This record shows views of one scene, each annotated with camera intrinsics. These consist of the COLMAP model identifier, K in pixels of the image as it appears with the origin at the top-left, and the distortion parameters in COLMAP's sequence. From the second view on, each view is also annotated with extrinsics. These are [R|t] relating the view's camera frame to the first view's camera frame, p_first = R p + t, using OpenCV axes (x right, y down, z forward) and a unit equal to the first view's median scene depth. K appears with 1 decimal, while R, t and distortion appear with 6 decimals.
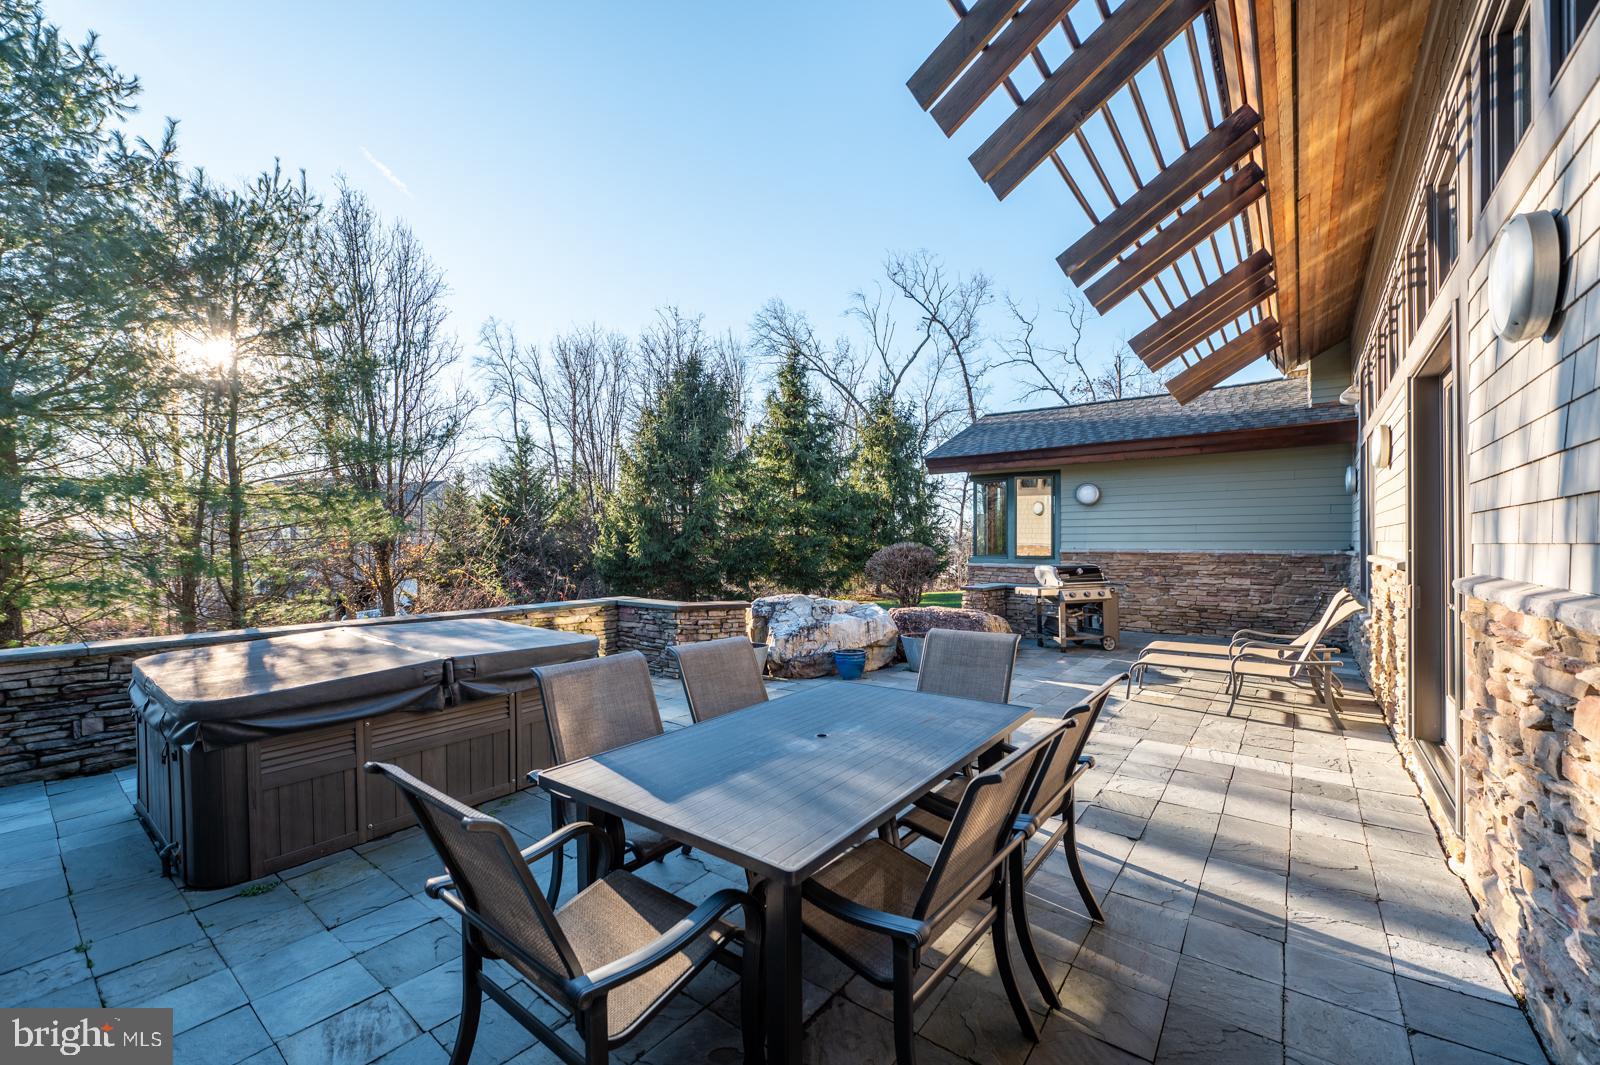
lens RADIAL K [[634.2, 0, 801.7], [0, 634.2, 543.9], [0, 0, 1]] dist [-0.007188, -0.000262]
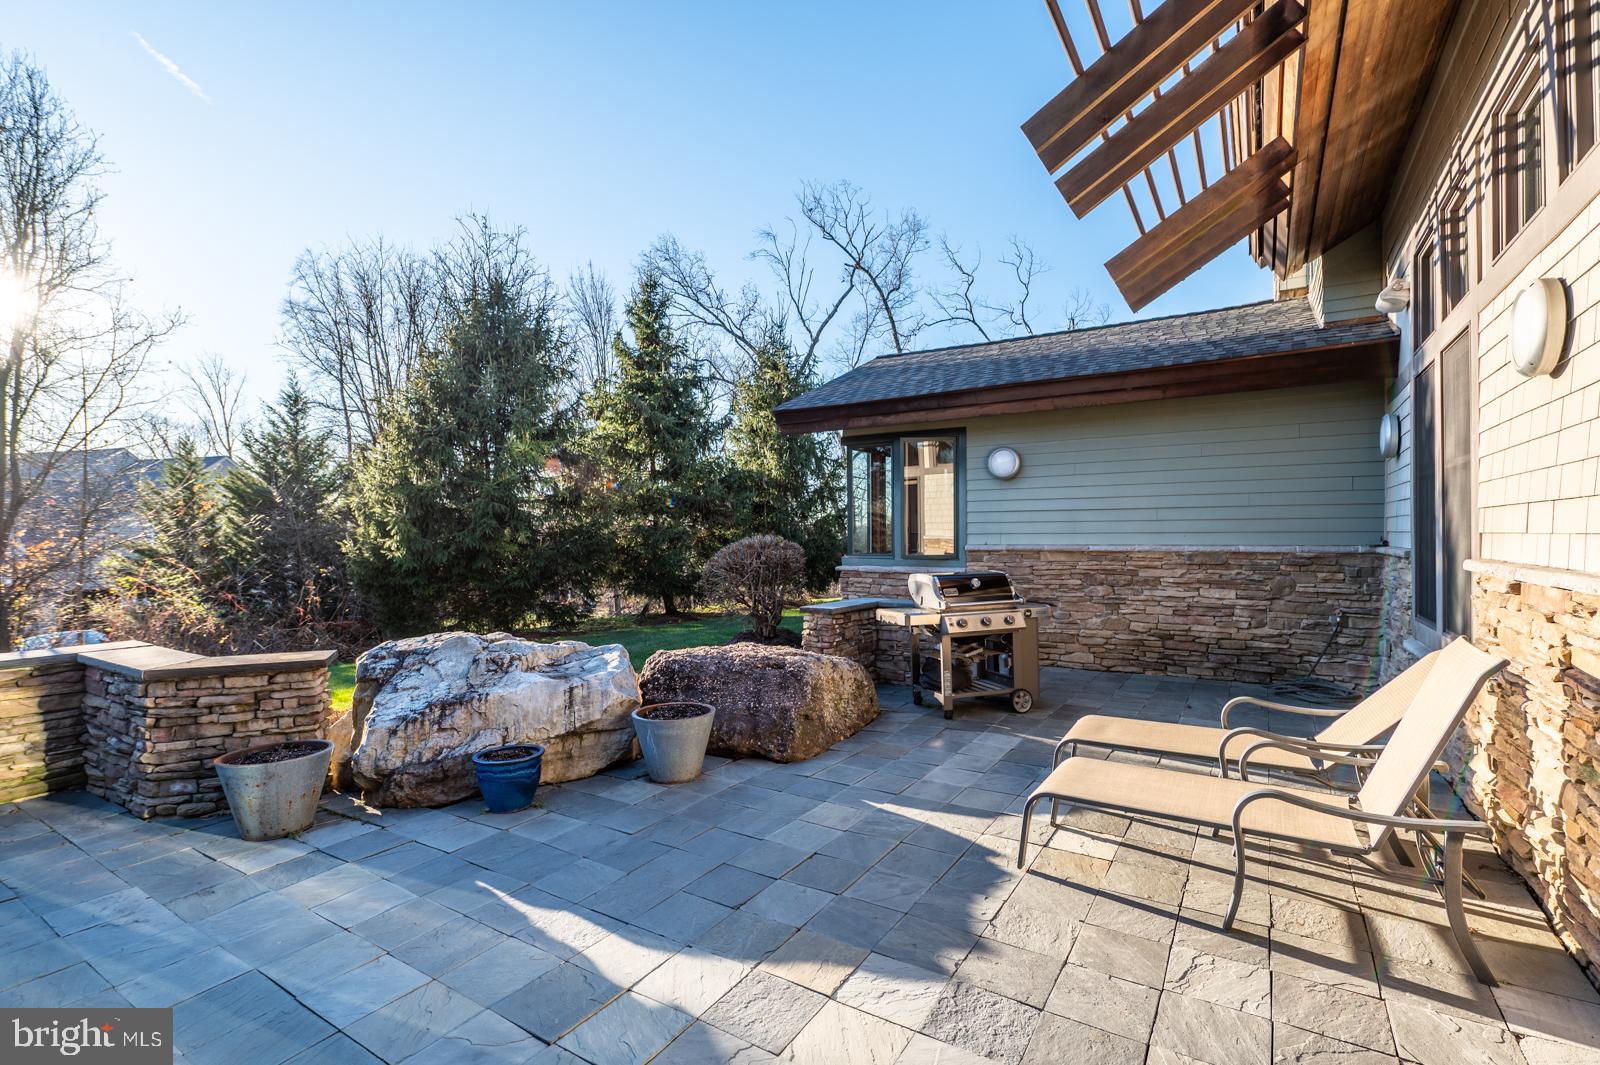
lens RADIAL K [[721.8, 0, 801.2], [0, 721.8, 533.1], [0, 0, 1]] dist [-0.005021, 0.000144]
pose [[0.995228, -0.003188, 0.097525, 0.169192], [0.003570, 0.999987, -0.003741, -0.002326], [-0.097512, 0.004071, 0.995226, 0.269549]]
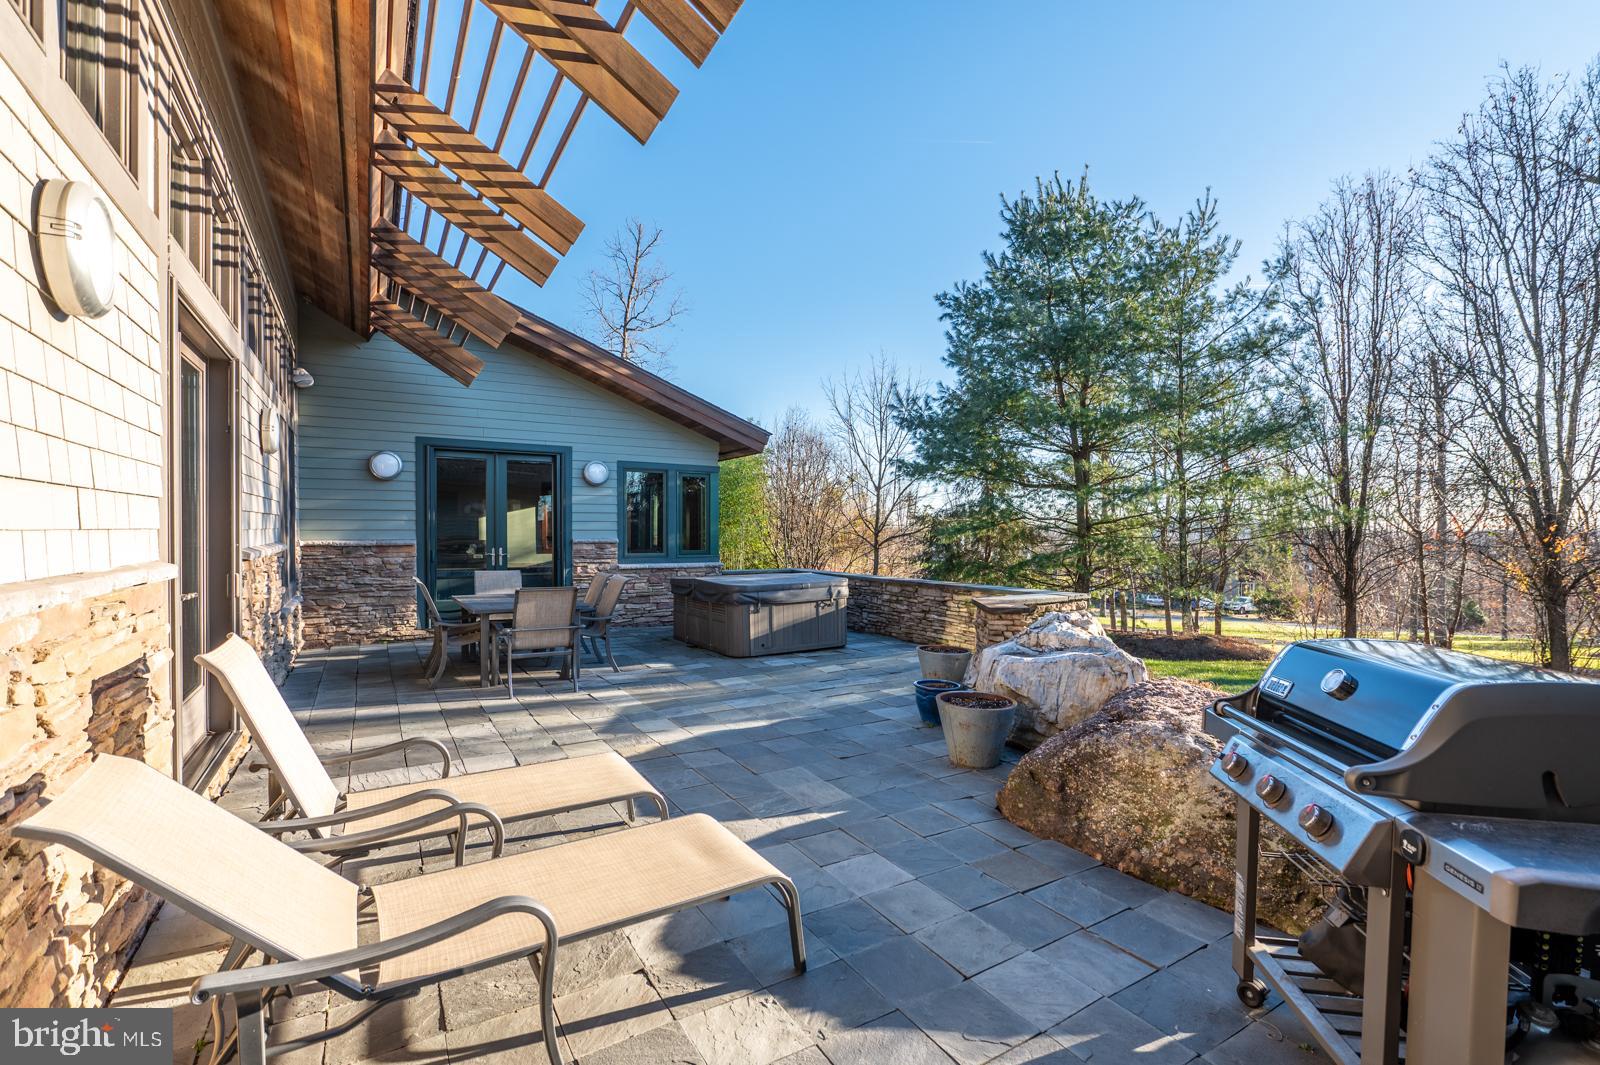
lens RADIAL K [[721.8, 0, 808.4], [0, 721.8, 535.2], [0, 0, 1]] dist [-0.005021, 0.000144]
pose [[-0.346313, 0.010294, -0.938062, 0.582737], [-0.004191, 0.999913, 0.012520, -0.002508], [0.938110, 0.008267, -0.346240, 0.761145]]
